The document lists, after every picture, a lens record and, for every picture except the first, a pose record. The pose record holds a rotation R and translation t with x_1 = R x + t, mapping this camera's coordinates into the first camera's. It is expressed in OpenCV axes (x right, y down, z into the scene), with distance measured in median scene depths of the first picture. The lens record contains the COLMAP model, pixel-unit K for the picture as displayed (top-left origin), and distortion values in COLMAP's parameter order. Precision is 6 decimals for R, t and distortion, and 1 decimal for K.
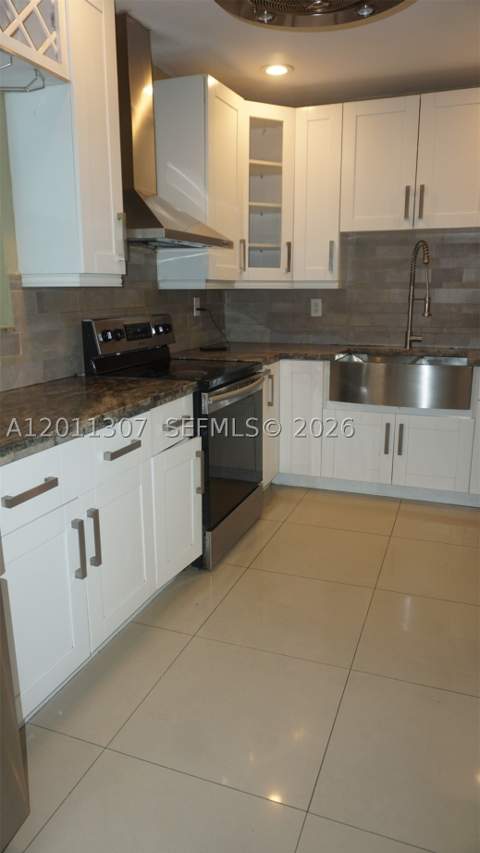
lens RADIAL K [[580.1, 0, 240.0], [0, 580.1, 426.5], [0, 0, 1]] dist [-0.025708, 0.008826]
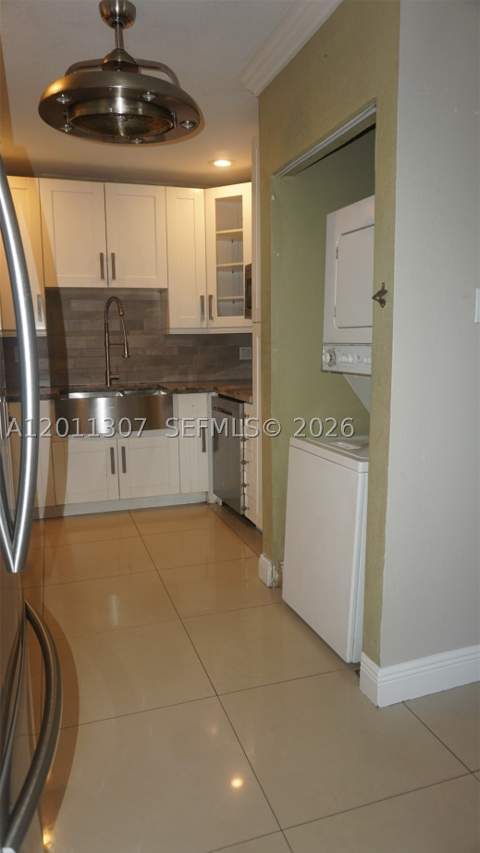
lens RADIAL K [[580.1, 0, 240.0], [0, 580.1, 426.5], [0, 0, 1]] dist [-0.025708, 0.008826]
pose [[0.775732, -0.102657, 0.622657, -0.261144], [0.158611, 0.986723, -0.034923, 0.033528], [-0.610805, 0.125851, 0.781715, -0.085780]]
